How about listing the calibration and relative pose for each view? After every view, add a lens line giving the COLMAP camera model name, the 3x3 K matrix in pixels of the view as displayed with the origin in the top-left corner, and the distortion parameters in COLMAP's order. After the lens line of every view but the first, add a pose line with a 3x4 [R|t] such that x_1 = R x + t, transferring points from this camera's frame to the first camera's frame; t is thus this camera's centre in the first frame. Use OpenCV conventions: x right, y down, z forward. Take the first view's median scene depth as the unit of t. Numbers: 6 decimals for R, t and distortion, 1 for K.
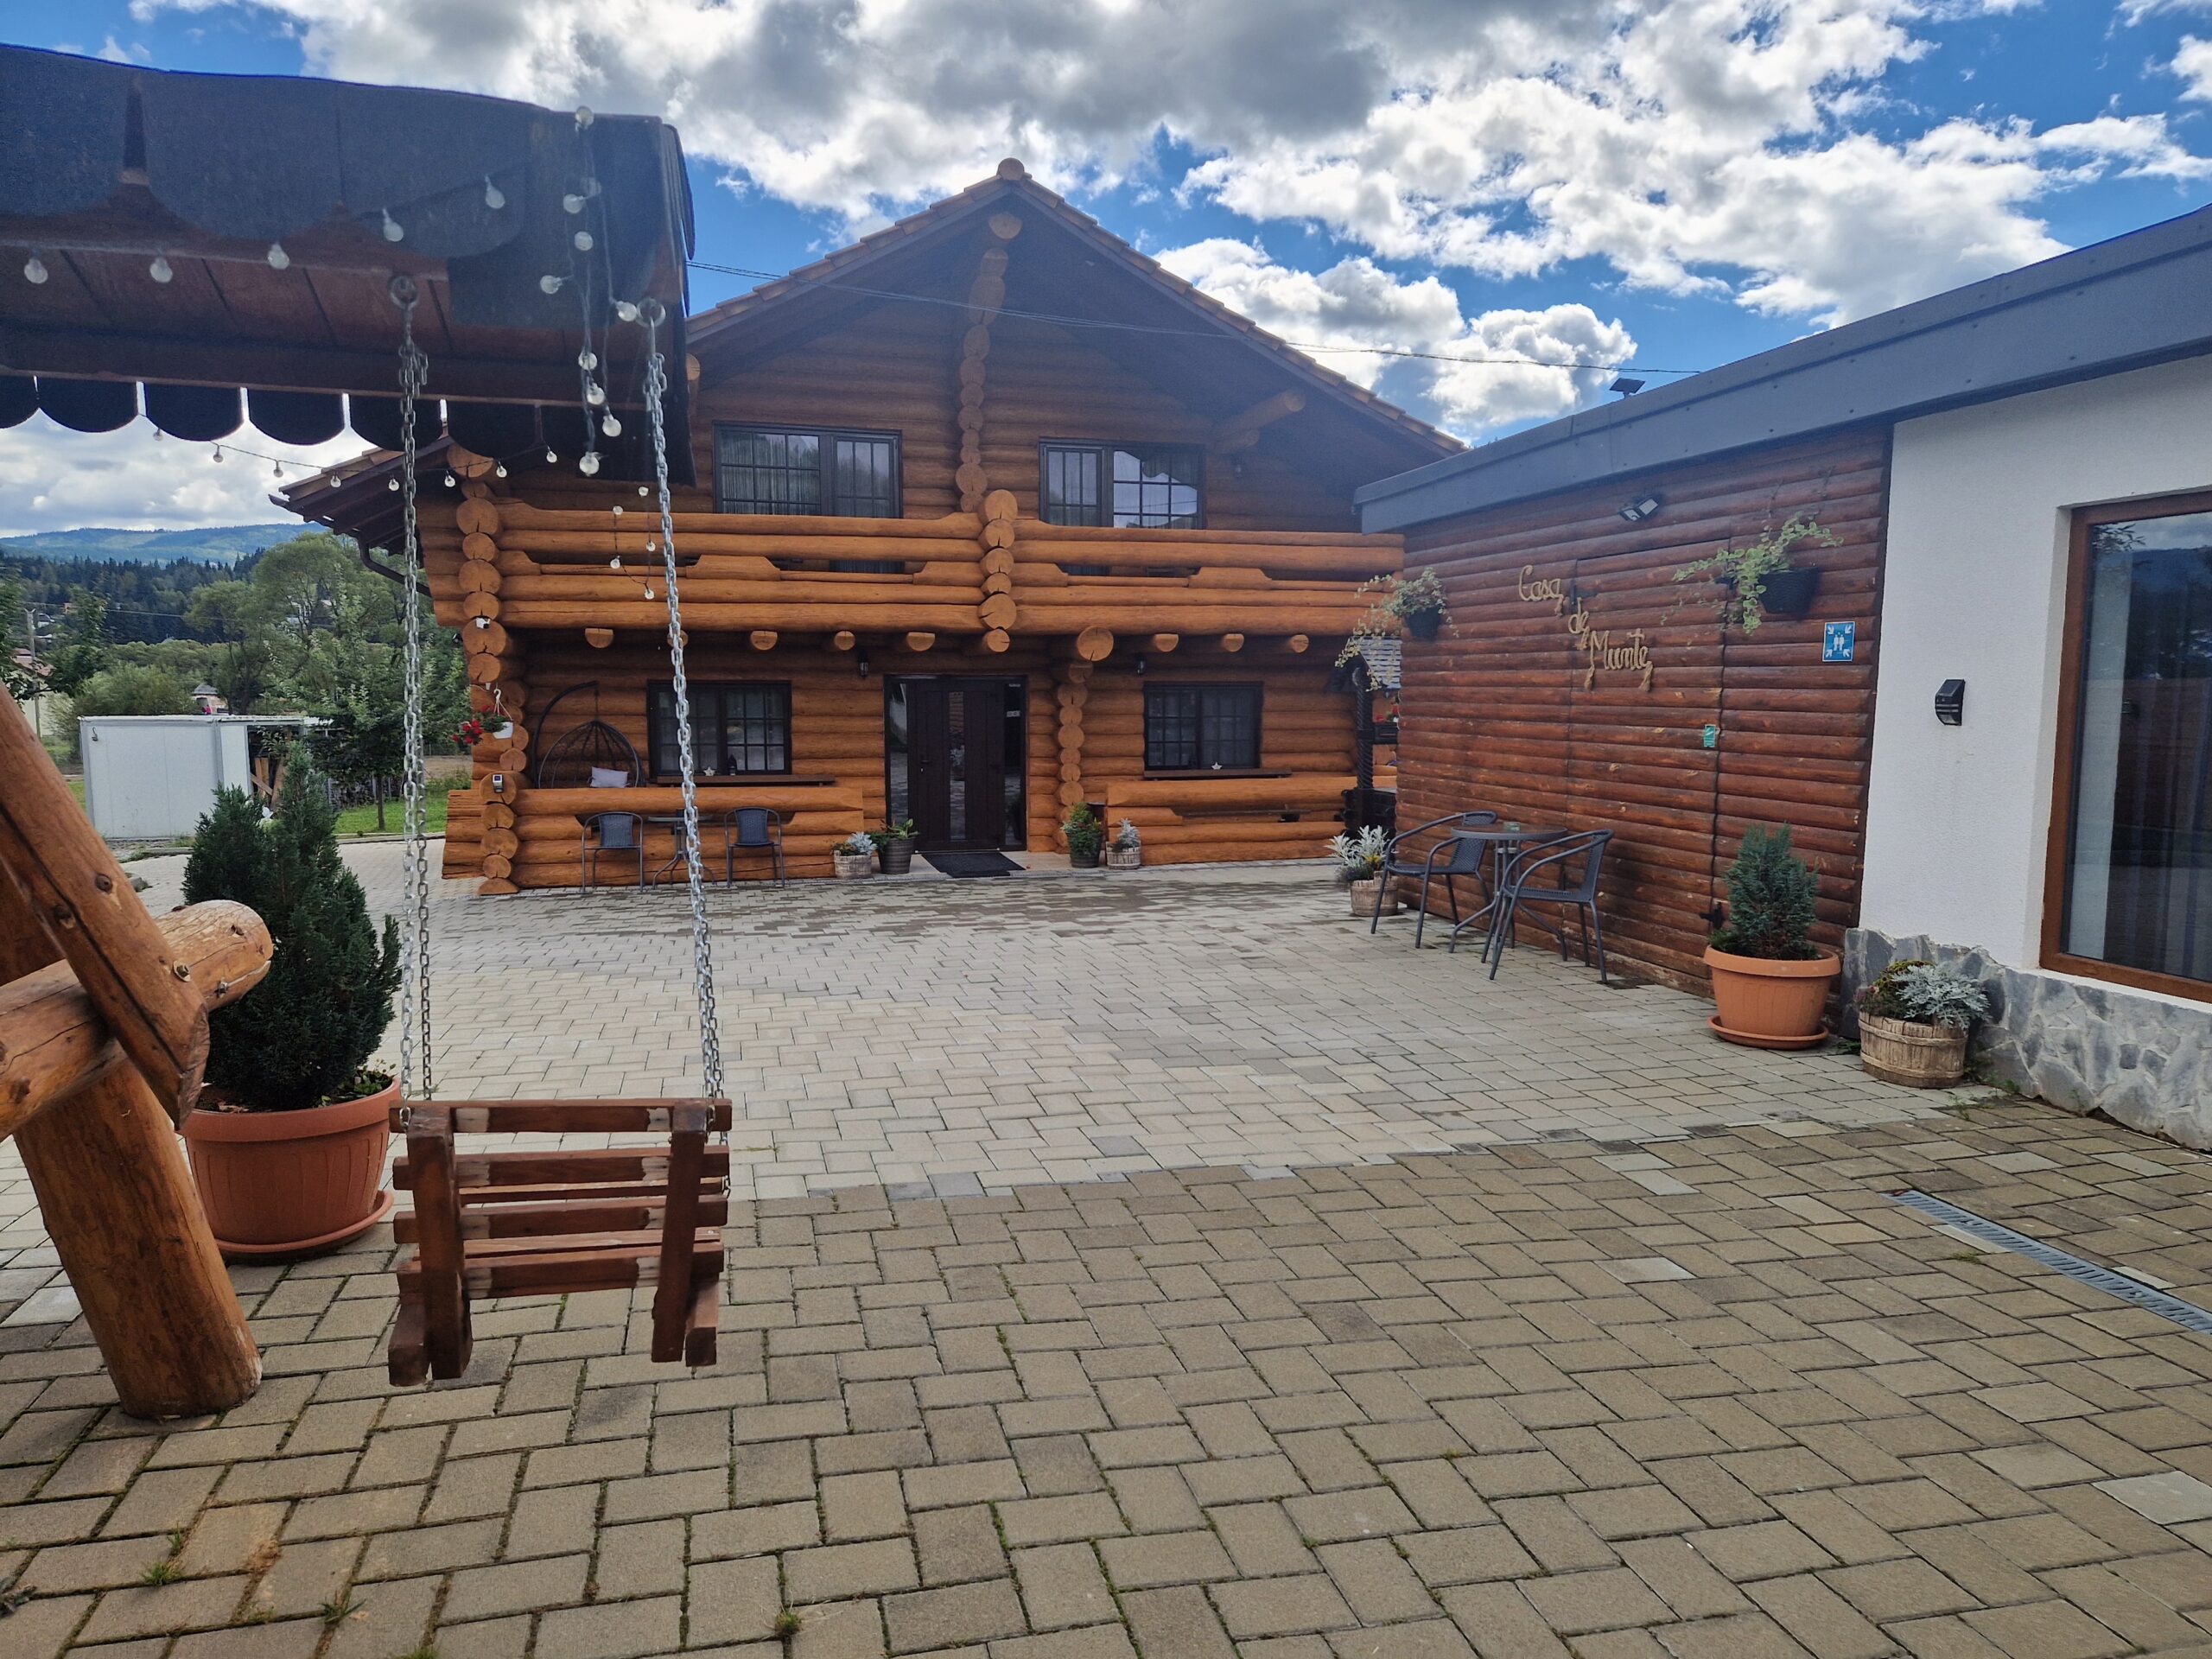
lens RADIAL K [[1481.3, 0, 1101.1], [0, 1481.3, 852.0], [0, 0, 1]] dist [0.086468, -0.072425]
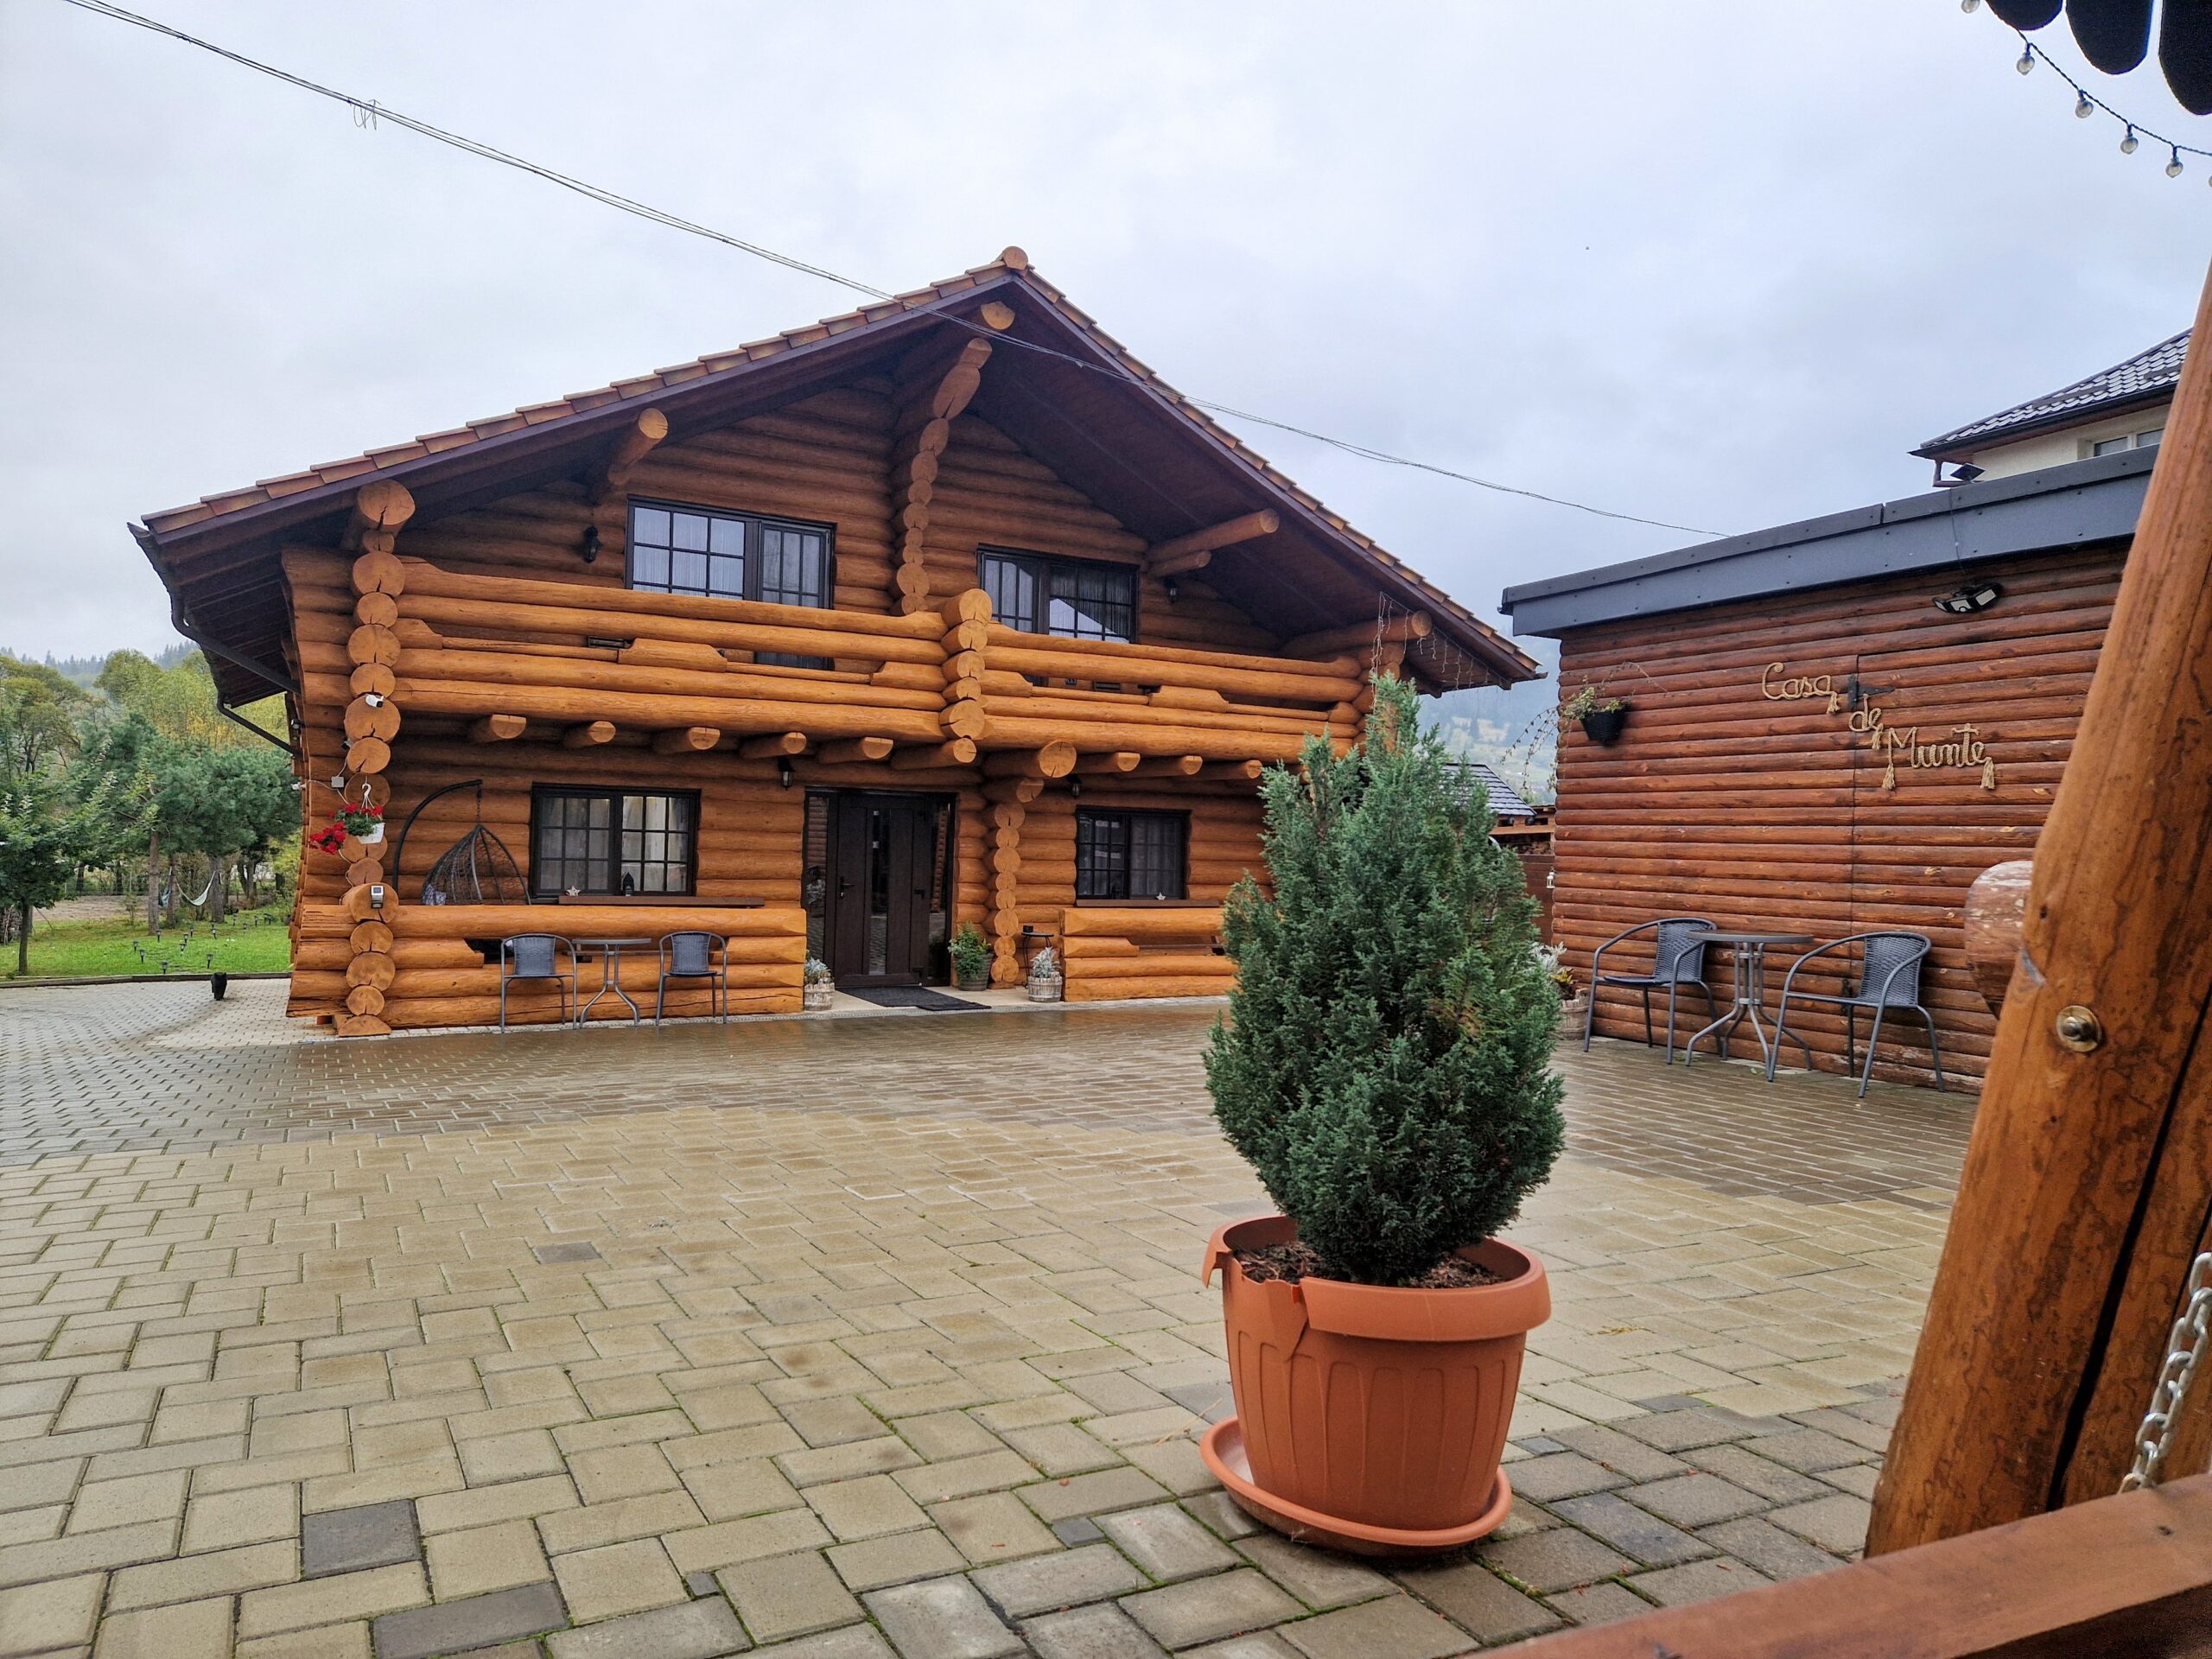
lens RADIAL K [[1477.3, 0, 1130.6], [0, 1477.3, 835.1], [0, 0, 1]] dist [0.083089, -0.073749]
pose [[0.969465, 0.026852, 0.243756, -0.194711], [0.001880, 0.993144, -0.116883, 0.015739], [-0.245223, 0.113772, 0.962768, 0.110499]]
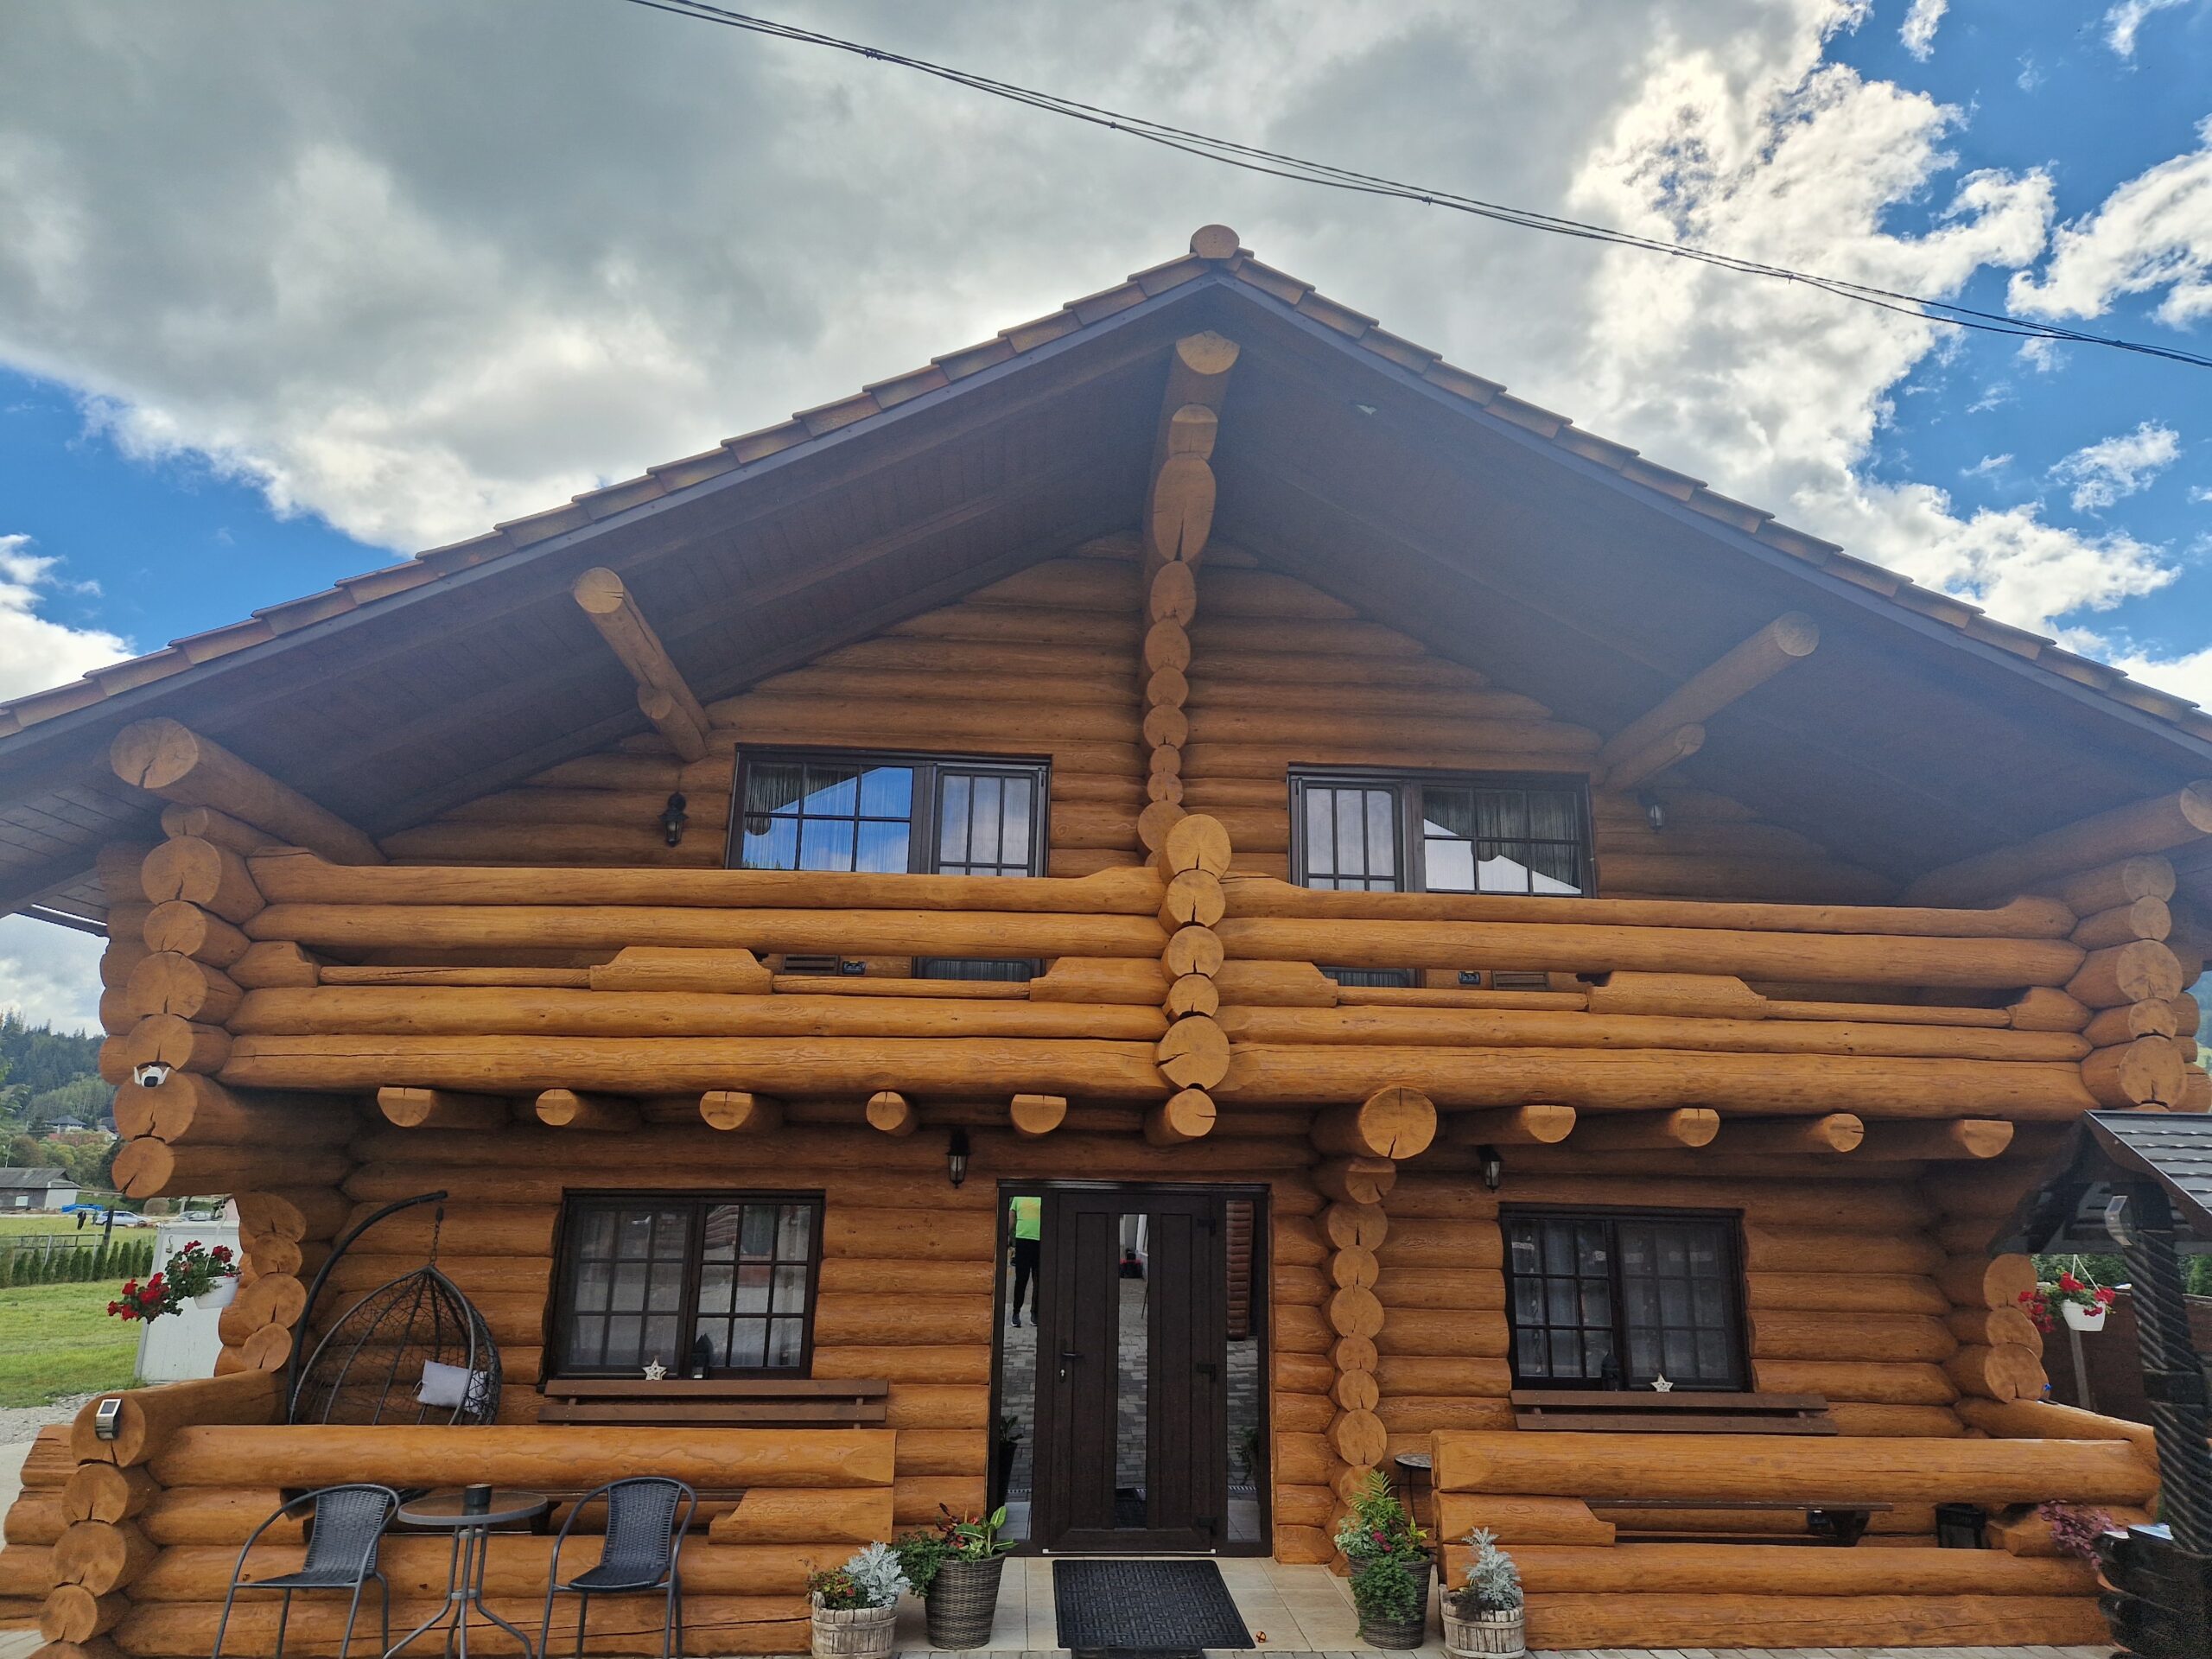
lens RADIAL K [[1470.2, 0, 1106.1], [0, 1470.2, 819.7], [0, 0, 1]] dist [0.087126, -0.074743]
pose [[0.979688, -0.030864, -0.198140, 0.001648], [-0.039152, 0.939630, -0.339946, -0.069249], [0.196670, 0.340798, 0.919335, 0.532334]]
